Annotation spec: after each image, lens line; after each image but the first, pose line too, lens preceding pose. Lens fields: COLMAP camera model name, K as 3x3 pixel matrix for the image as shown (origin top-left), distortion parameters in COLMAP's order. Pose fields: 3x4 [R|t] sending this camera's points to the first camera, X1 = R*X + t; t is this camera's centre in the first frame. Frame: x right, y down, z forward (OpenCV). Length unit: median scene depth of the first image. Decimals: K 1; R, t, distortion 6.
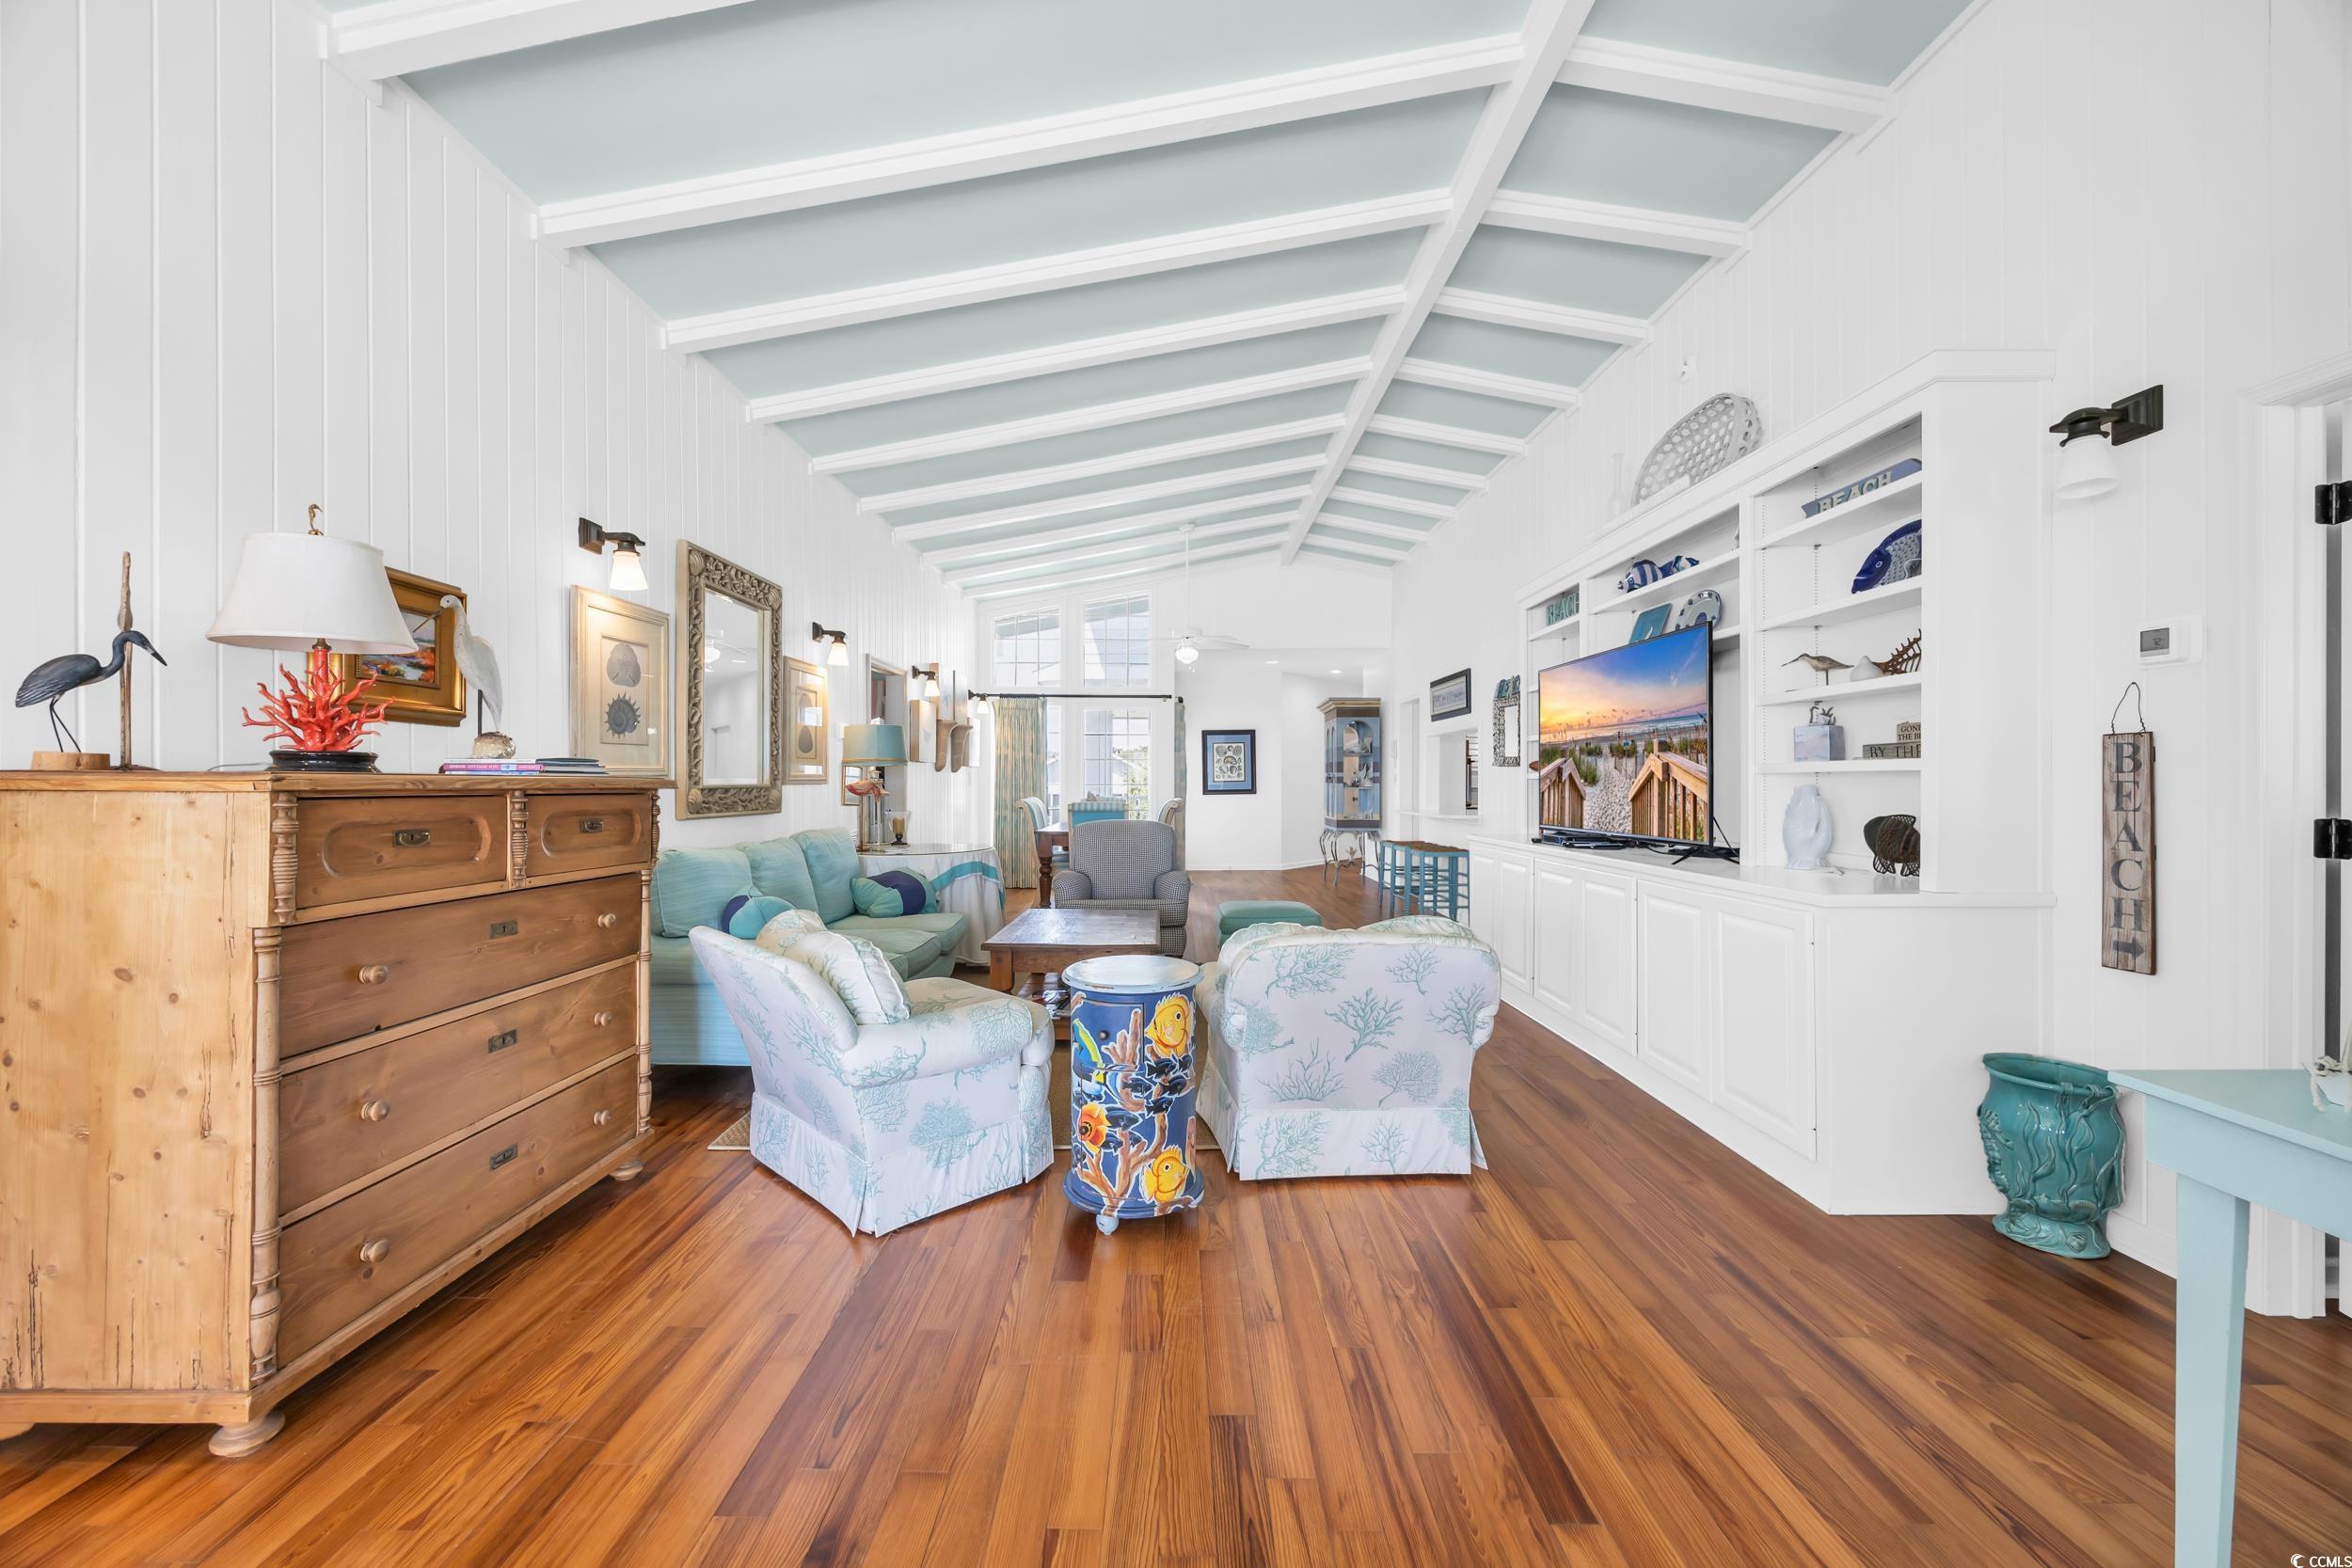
lens RADIAL K [[889.5, 0, 1177.4], [0, 889.5, 782.5], [0, 0, 1]] dist [-0.000270, -0.000143]
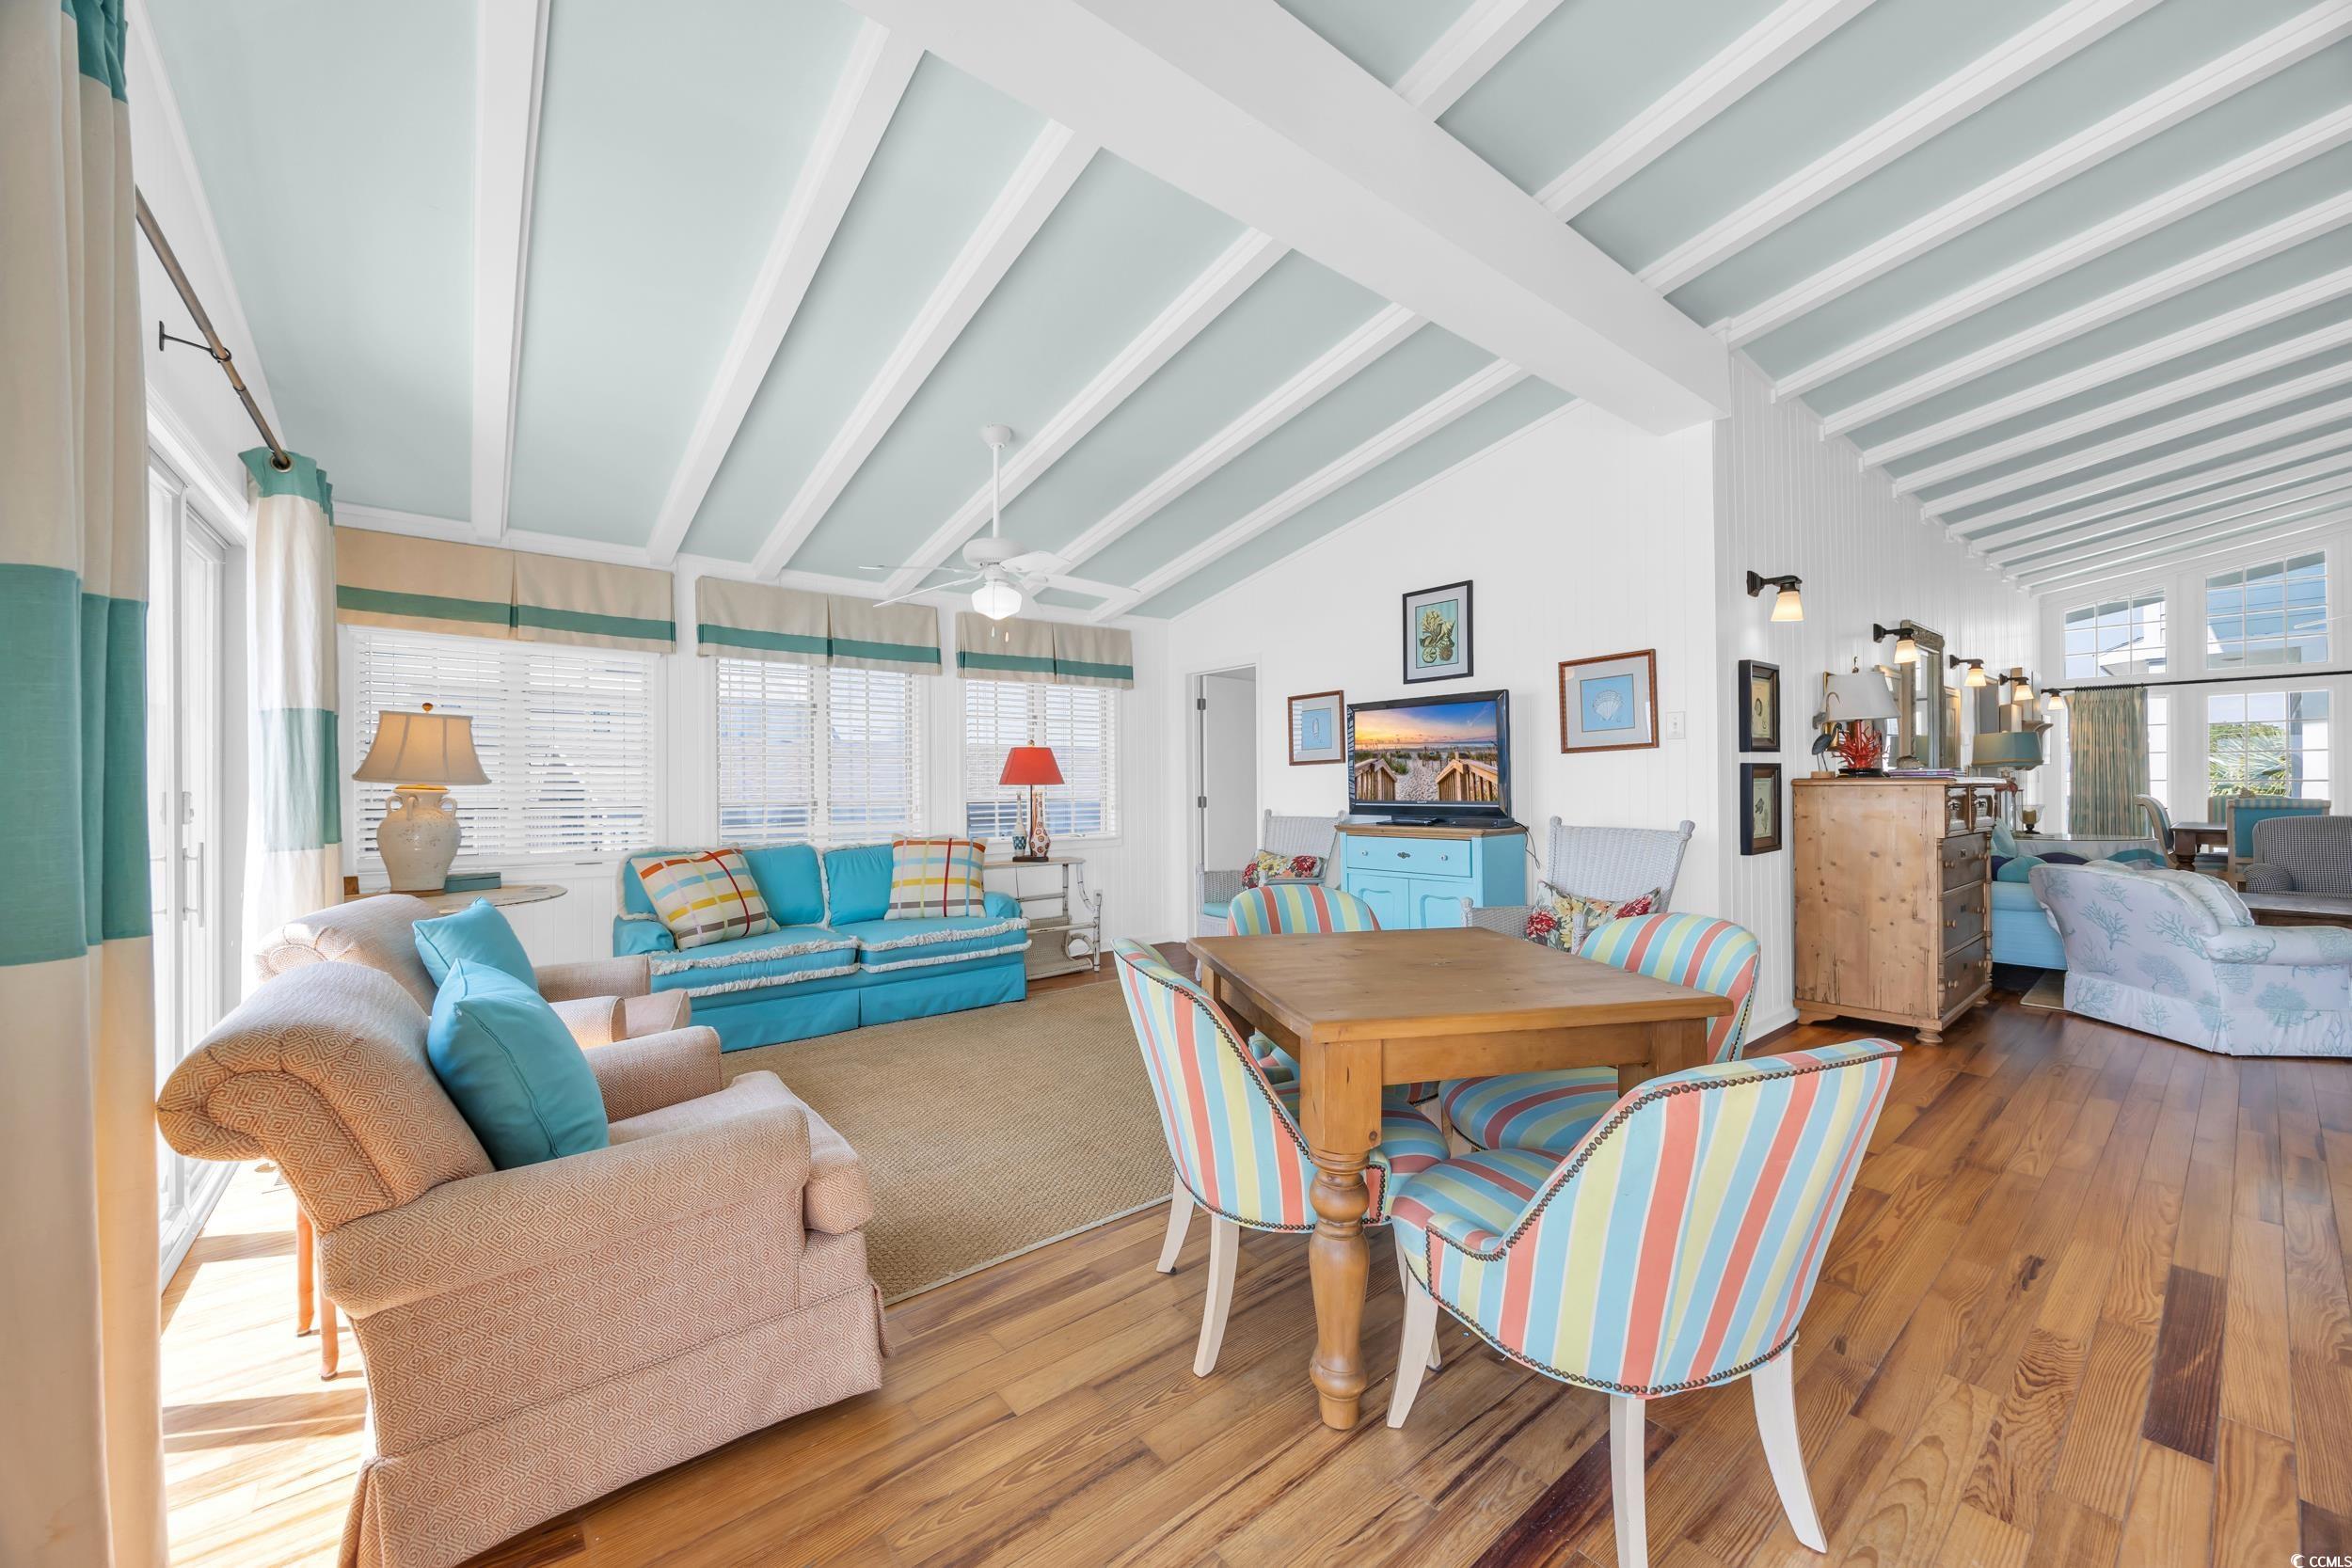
lens RADIAL K [[889.5, 0, 1179.6], [0, 889.5, 784.9], [0, 0, 1]] dist [-0.000270, -0.000143]
pose [[0.631674, -0.009016, -0.775182, -0.287492], [0.010068, 0.999943, -0.003426, -0.003840], [0.775169, -0.005640, 0.631729, -1.545551]]
